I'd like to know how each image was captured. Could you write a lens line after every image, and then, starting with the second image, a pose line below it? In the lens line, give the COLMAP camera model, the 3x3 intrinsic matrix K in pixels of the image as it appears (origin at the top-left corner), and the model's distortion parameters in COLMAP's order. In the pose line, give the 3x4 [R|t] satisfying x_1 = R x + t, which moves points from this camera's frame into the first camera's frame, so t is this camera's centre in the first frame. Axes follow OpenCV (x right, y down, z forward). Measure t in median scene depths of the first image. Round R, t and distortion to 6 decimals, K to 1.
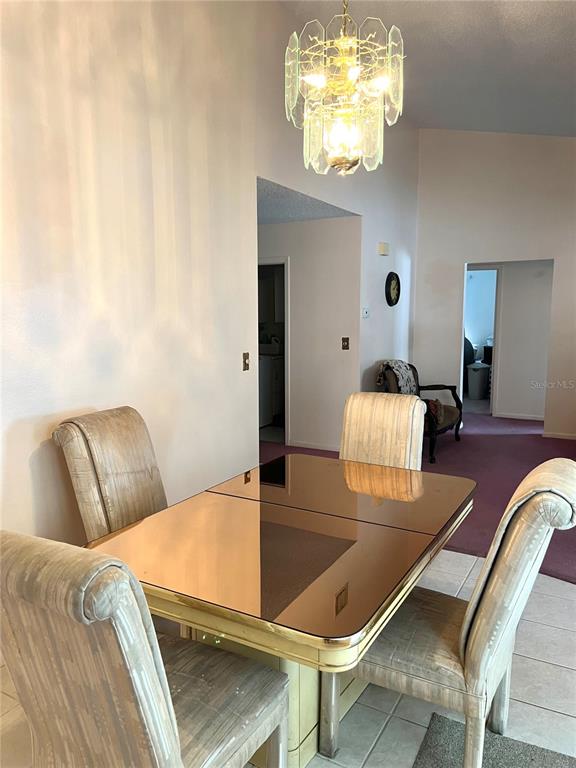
lens RADIAL K [[575.6, 0, 288.0], [0, 575.6, 384.0], [0, 0, 1]] dist [0.069410, -0.091088]
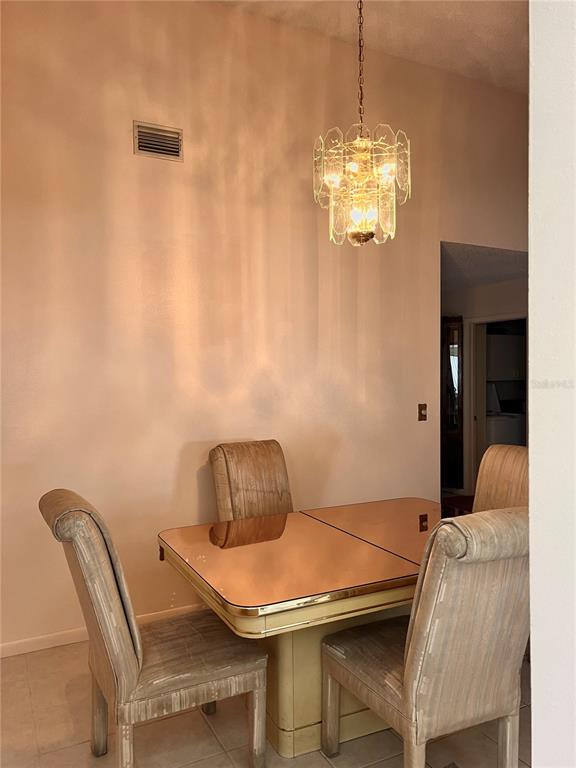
lens RADIAL K [[575.6, 0, 288.0], [0, 575.6, 384.0], [0, 0, 1]] dist [0.069410, -0.091088]
pose [[0.838056, 0.007076, -0.545539, 0.461251], [-0.065060, 0.994077, -0.087051, 0.027133], [0.541692, 0.108446, 0.833552, -0.035767]]
